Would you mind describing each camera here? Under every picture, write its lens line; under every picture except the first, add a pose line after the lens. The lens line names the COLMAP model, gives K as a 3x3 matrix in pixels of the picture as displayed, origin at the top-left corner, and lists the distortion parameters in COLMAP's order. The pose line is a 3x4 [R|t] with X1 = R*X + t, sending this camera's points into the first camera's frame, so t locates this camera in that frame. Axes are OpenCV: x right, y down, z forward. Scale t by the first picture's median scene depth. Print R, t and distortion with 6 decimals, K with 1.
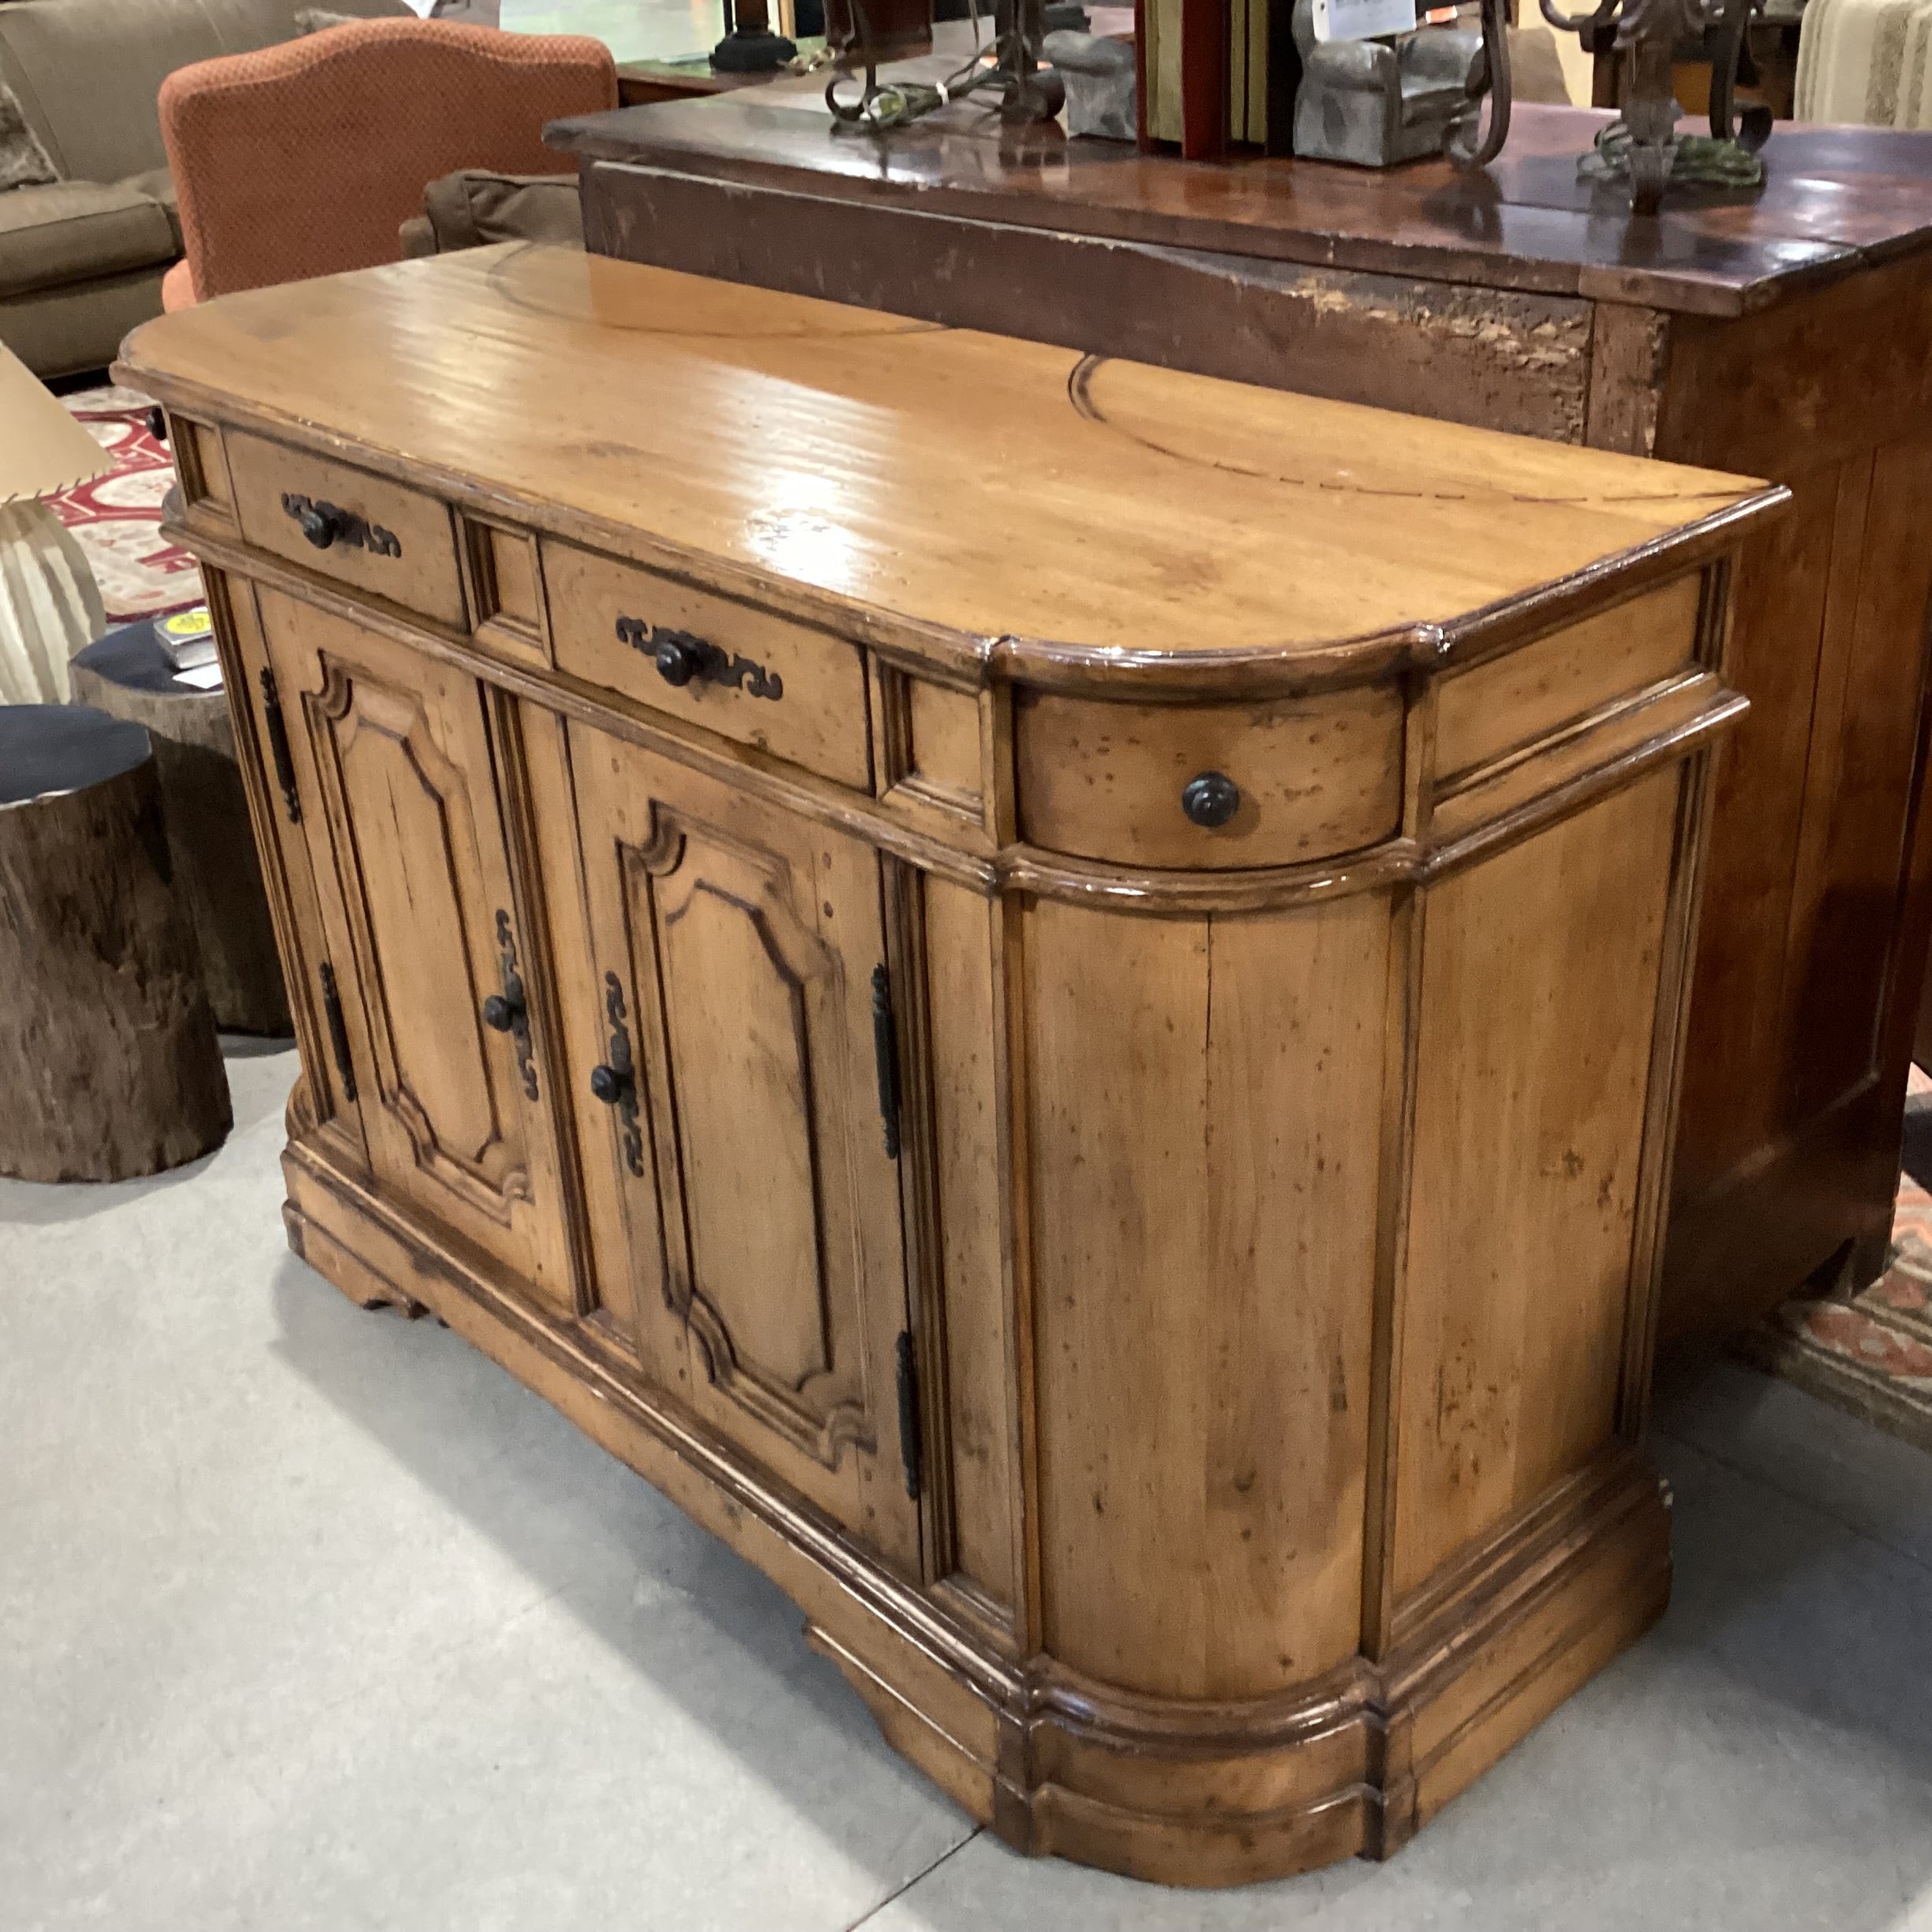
lens RADIAL K [[2333.4, 0, 964.6], [0, 2333.4, 913.9], [0, 0, 1]] dist [0.148372, -0.325061]
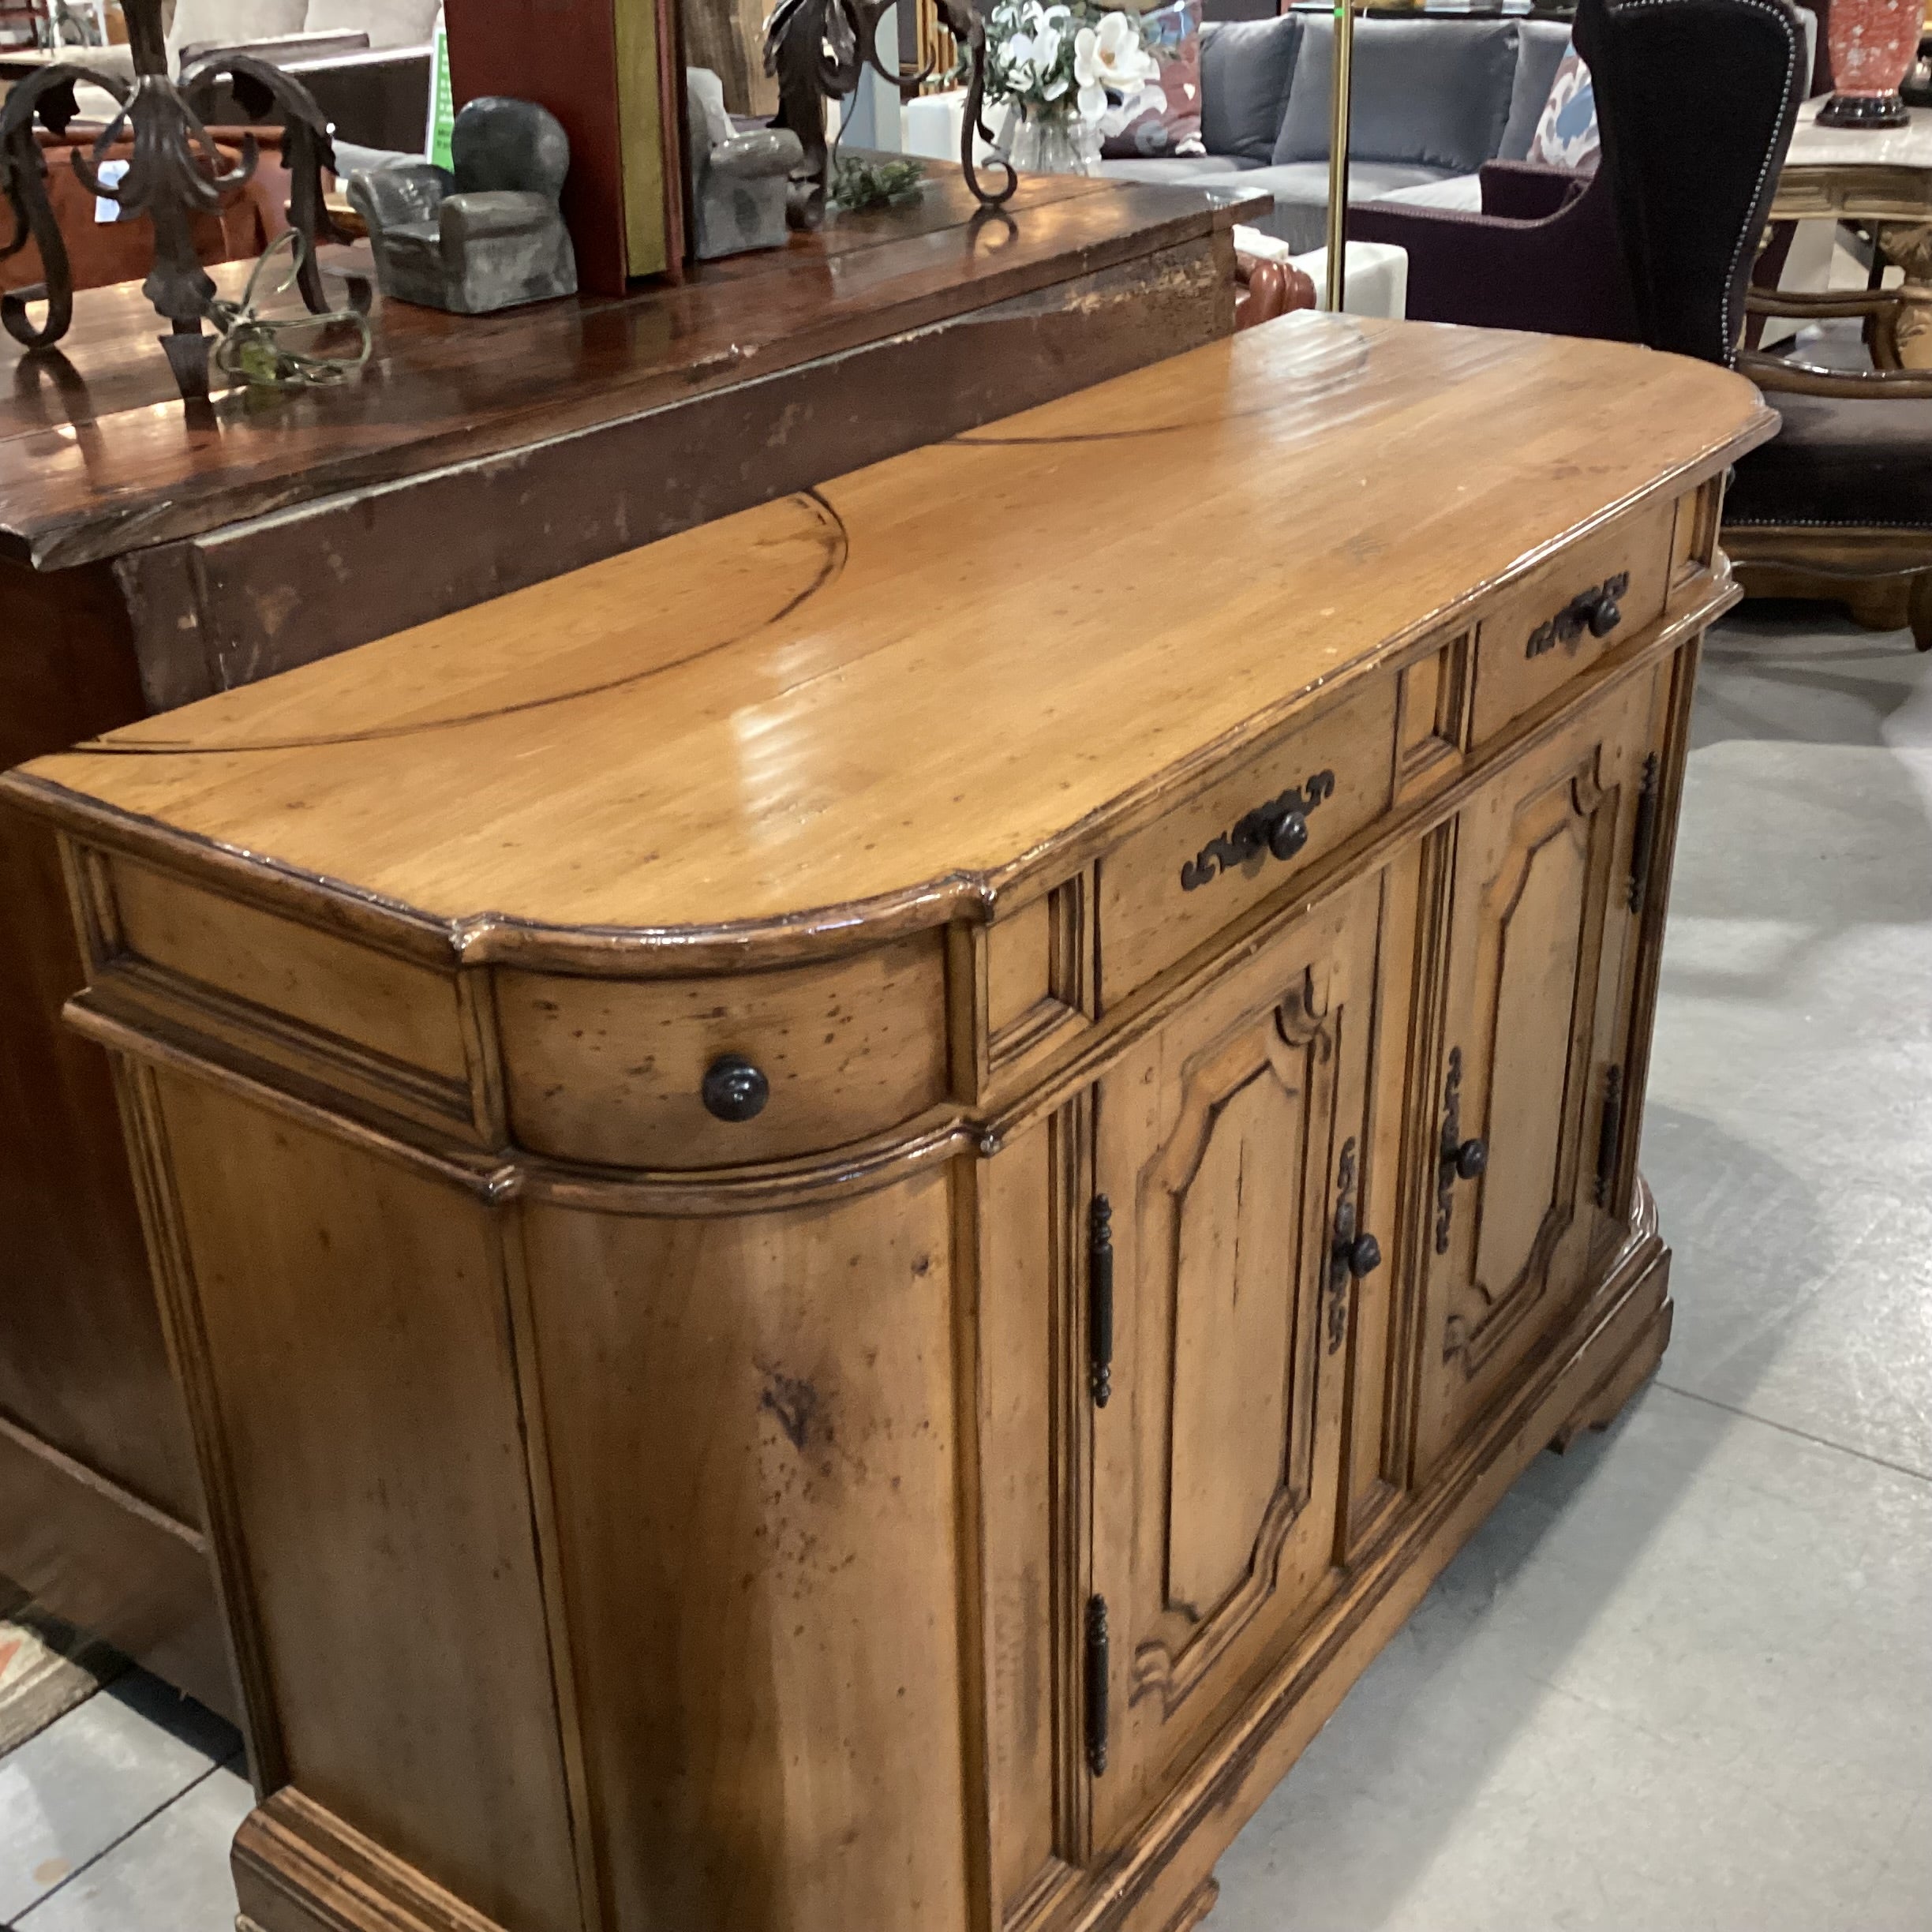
lens RADIAL K [[2333.4, 0, 964.6], [0, 2333.4, 913.9], [0, 0, 1]] dist [0.148372, -0.325061]
pose [[-0.191835, -0.377851, 0.905775, -1.023338], [0.461852, 0.779579, 0.423024, -0.551600], [-0.865963, 0.499485, 0.024961, 1.181897]]
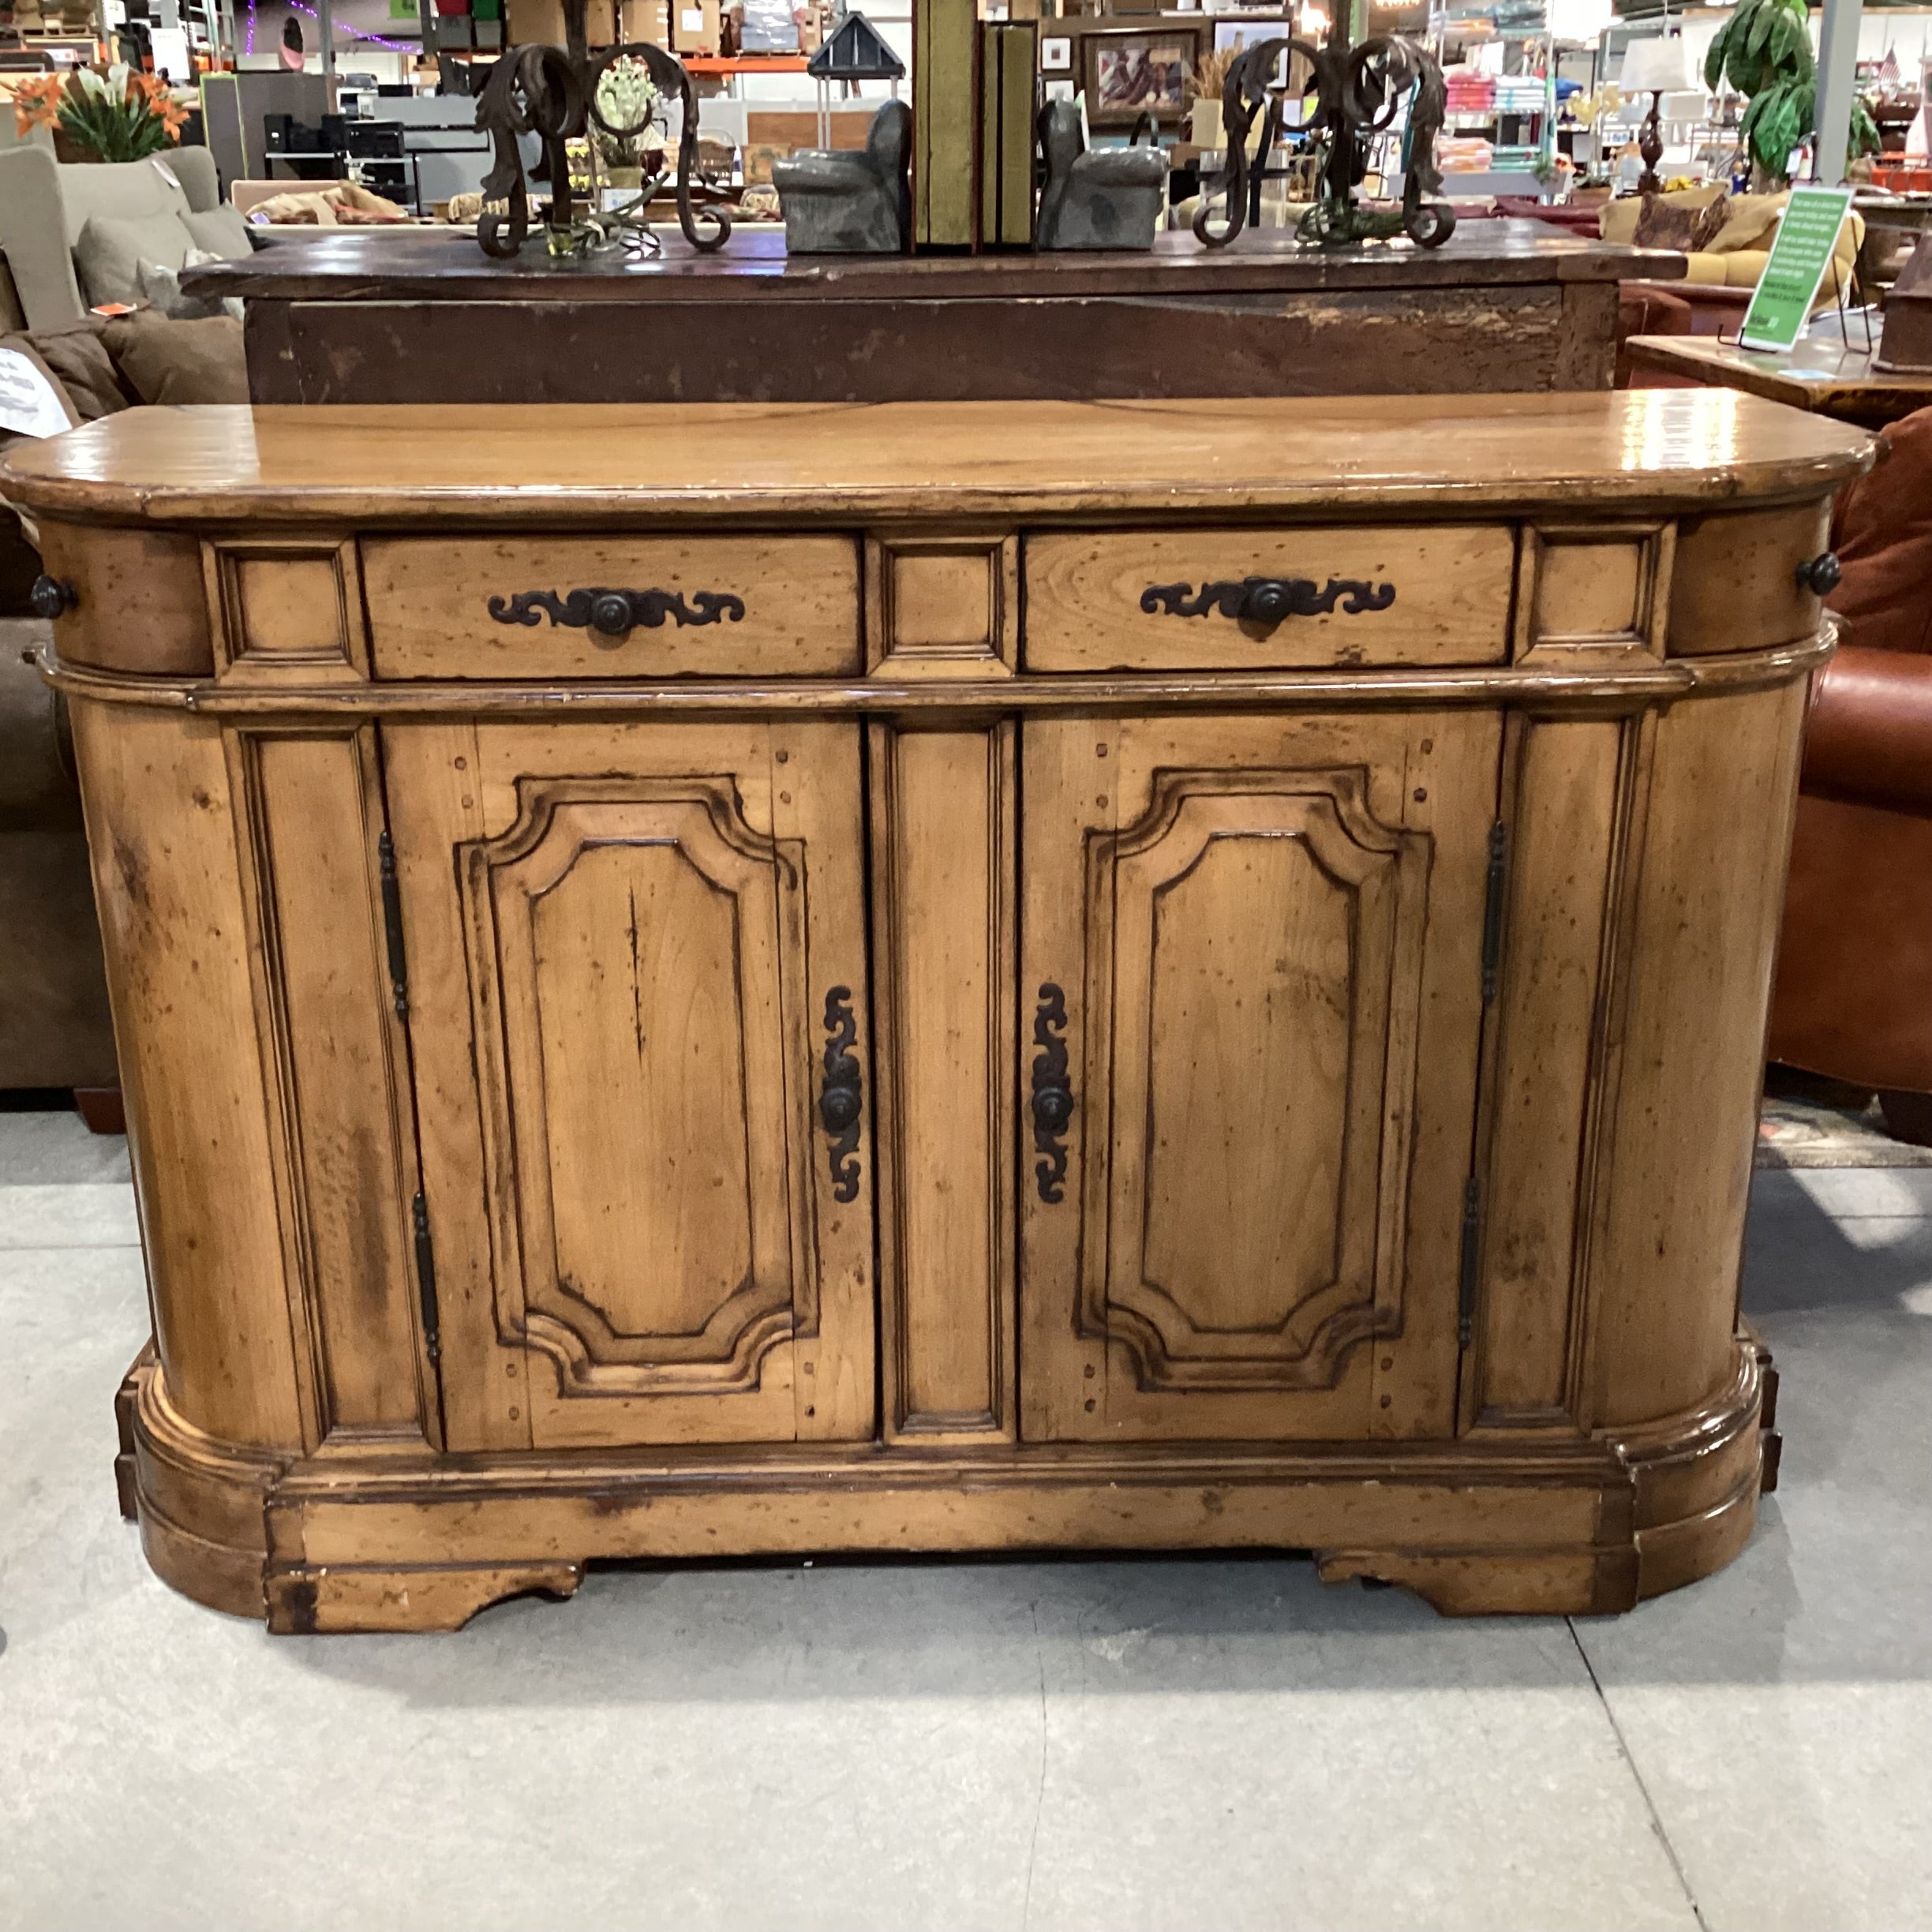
lens RADIAL K [[2317.9, 0, 964.8], [0, 2317.9, 909.5], [0, 0, 1]] dist [0.144919, -0.298733]
pose [[0.665668, -0.197536, 0.719629, -0.923068], [0.313231, 0.949229, -0.029183, 0.013052], [-0.677328, 0.244836, 0.693745, 0.350435]]
